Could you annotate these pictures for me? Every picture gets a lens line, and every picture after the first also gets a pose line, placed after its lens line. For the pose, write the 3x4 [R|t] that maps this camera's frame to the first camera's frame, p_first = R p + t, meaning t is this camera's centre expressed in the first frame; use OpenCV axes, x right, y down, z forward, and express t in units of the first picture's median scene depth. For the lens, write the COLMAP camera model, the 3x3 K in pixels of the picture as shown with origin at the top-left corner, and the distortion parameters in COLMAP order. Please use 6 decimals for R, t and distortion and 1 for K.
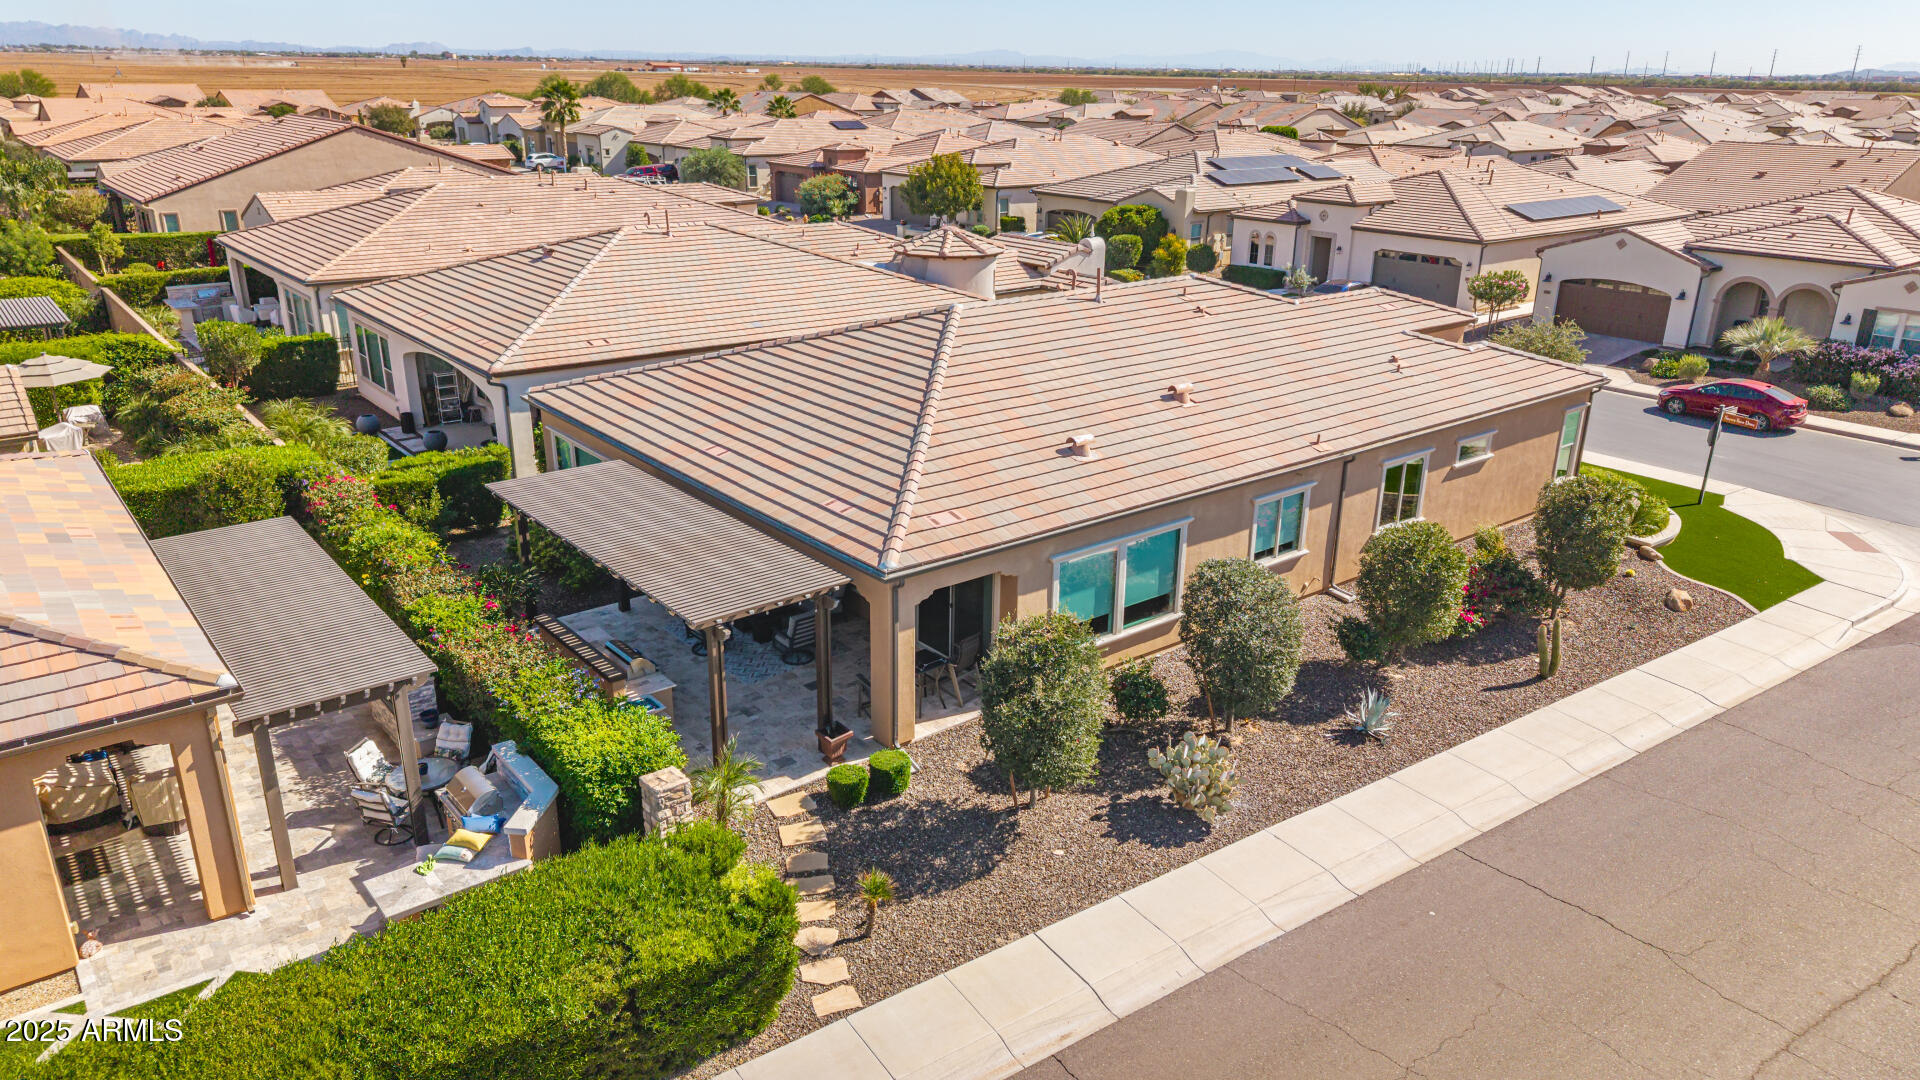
lens RADIAL K [[1285.5, 0, 958.8], [0, 1285.5, 544.2], [0, 0, 1]] dist [0.027499, -0.030559]
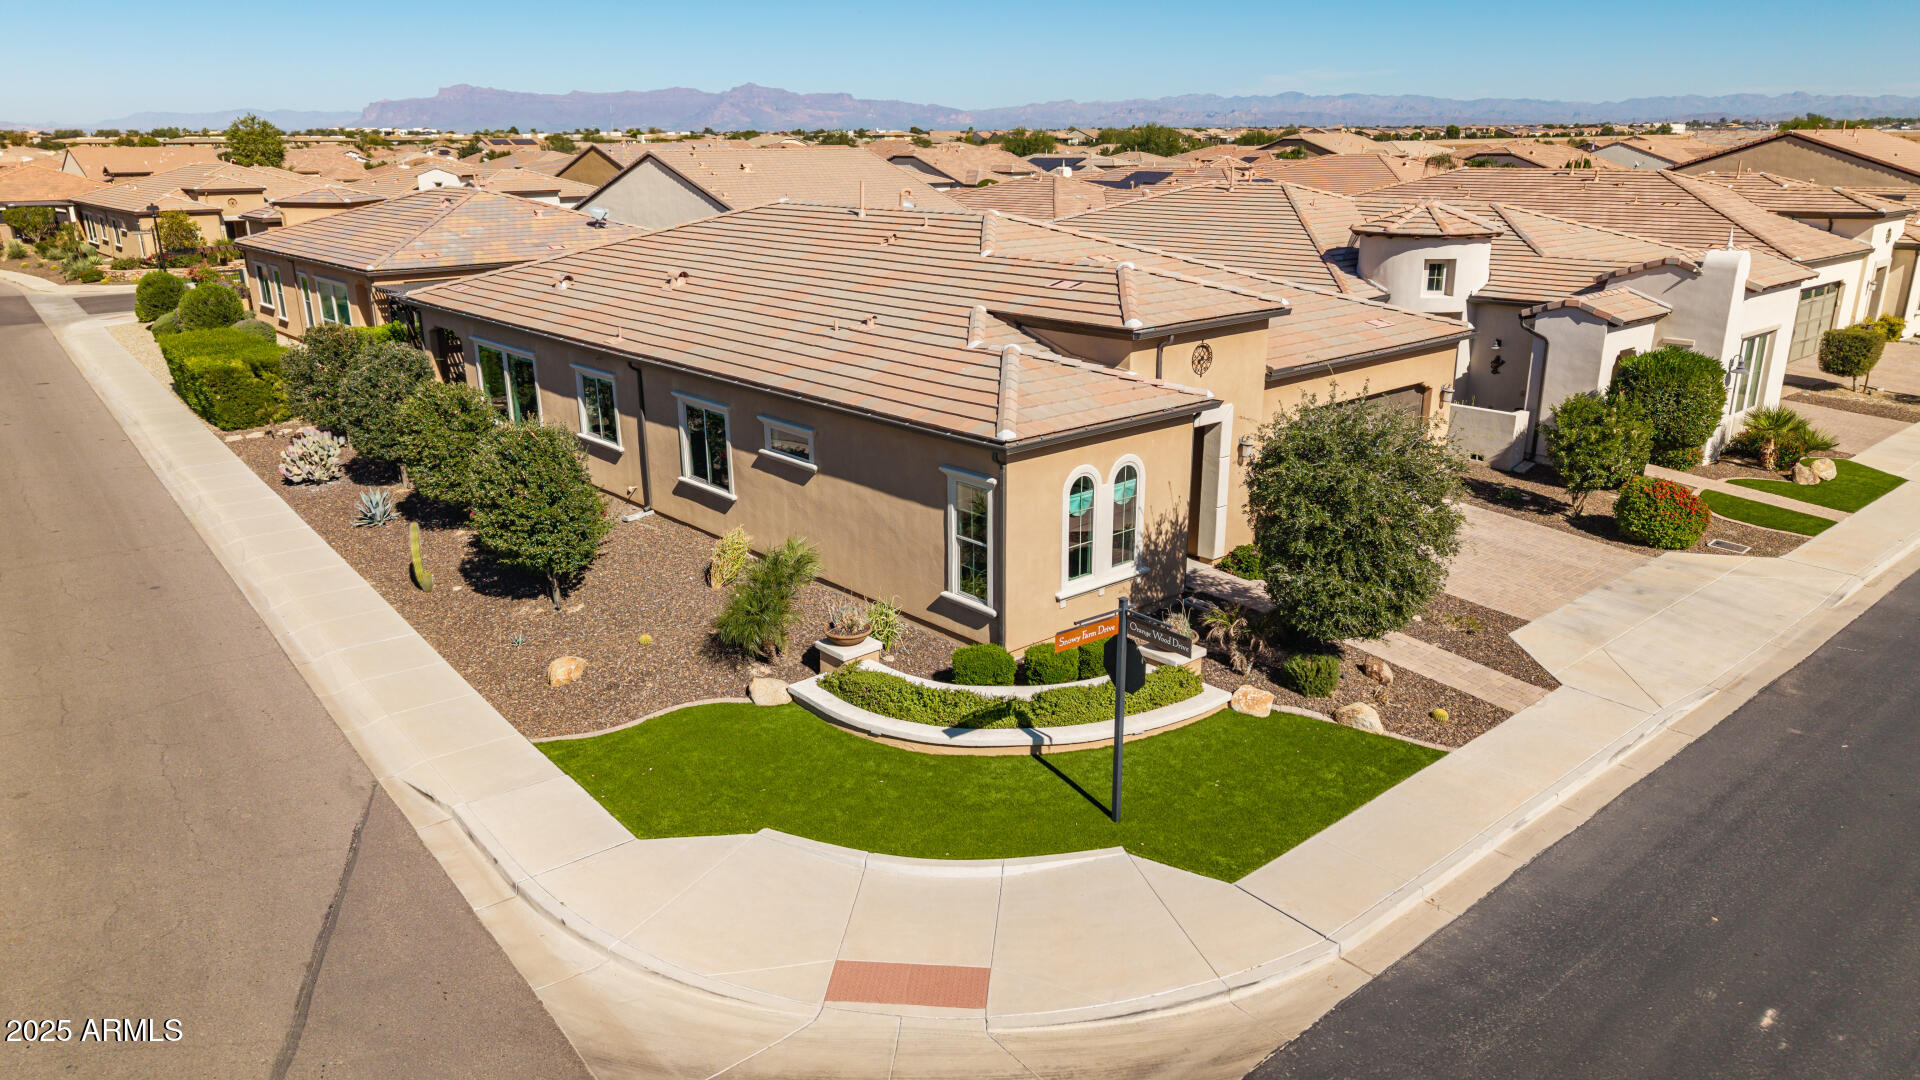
lens RADIAL K [[1297.4, 0, 960.1], [0, 1297.4, 542.4], [0, 0, 1]] dist [0.009565, -0.000507]
pose [[0.033734, 0.287299, -0.957247, 0.626294], [-0.340849, 0.903677, 0.259209, -0.137869], [0.939513, 0.317532, 0.128411, 0.570108]]
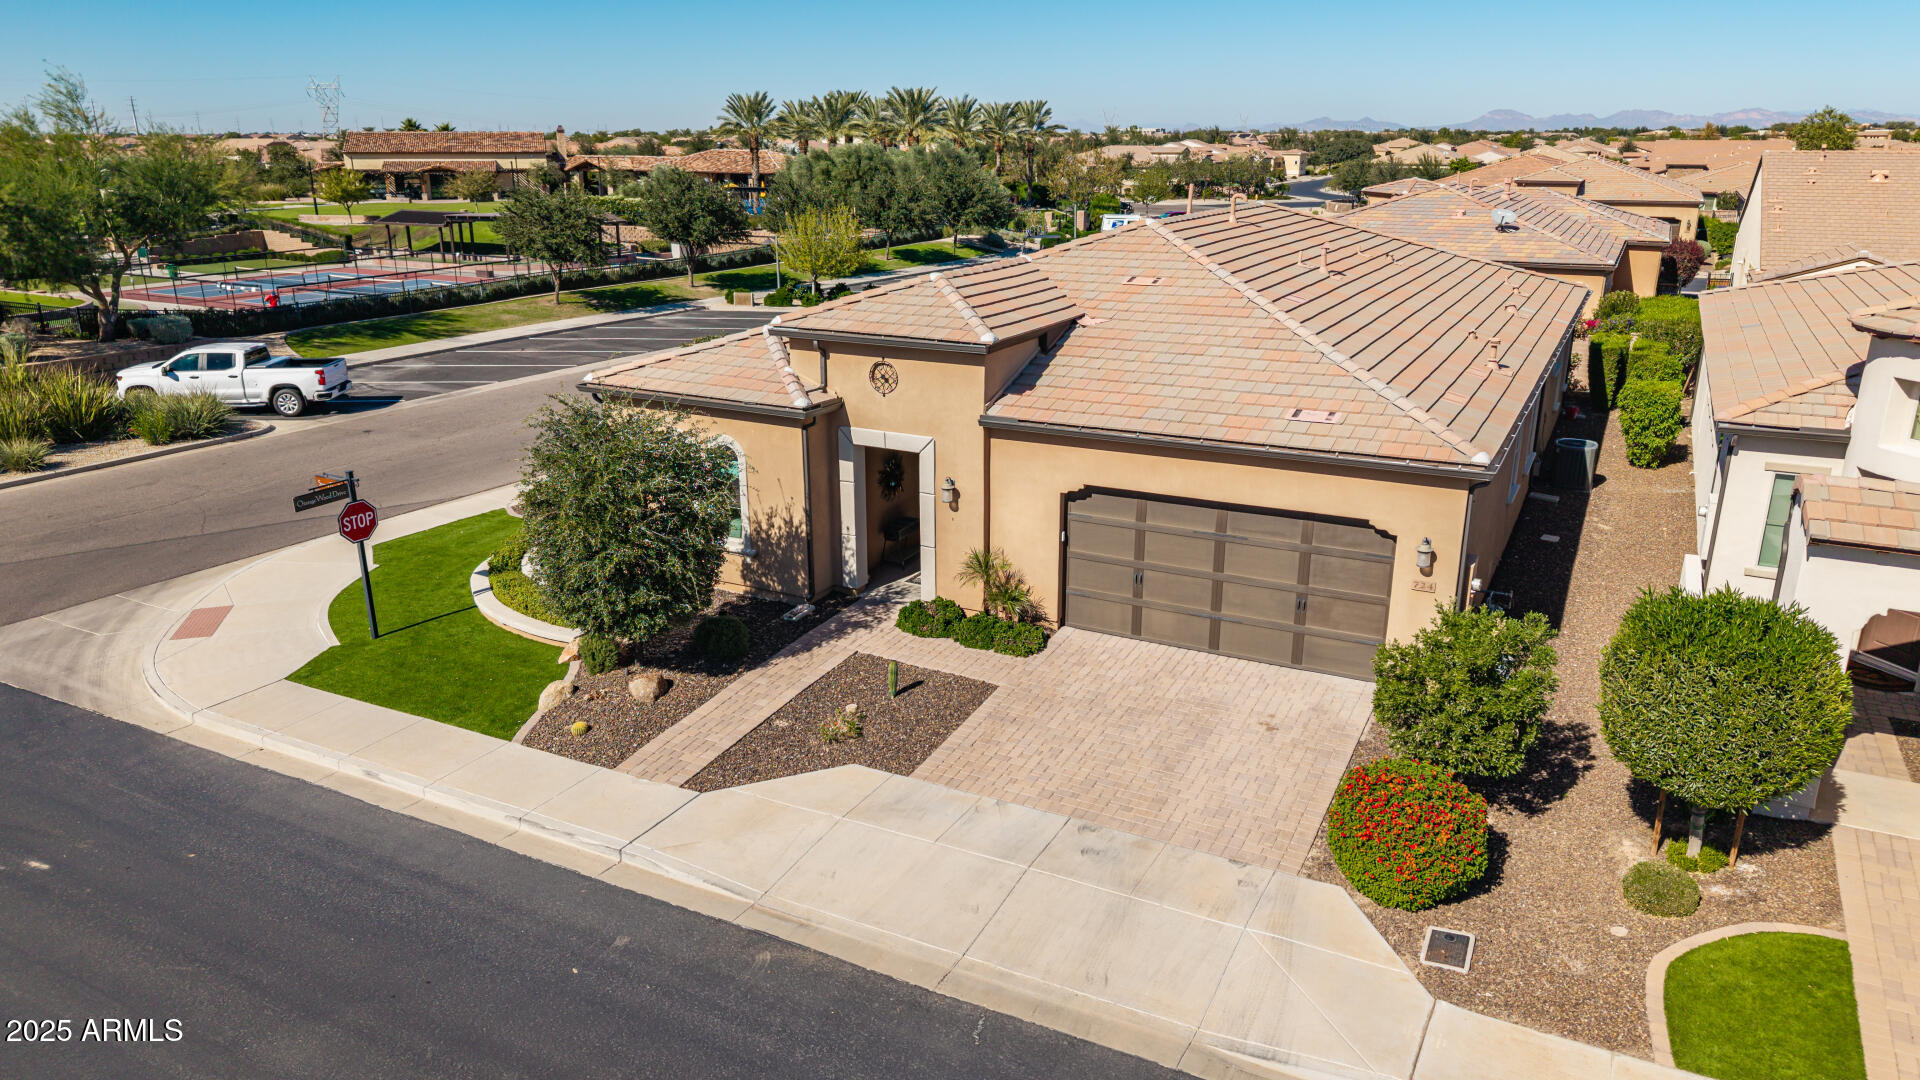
lens RADIAL K [[1295.9, 0, 957.9], [0, 1295.9, 548.0], [0, 0, 1]] dist [0.027487, -0.028014]
pose [[-0.921943, 0.106345, -0.372441, 0.356638], [-0.144752, 0.797294, 0.585977, -0.296073], [0.359260, 0.594149, -0.719666, 0.983613]]
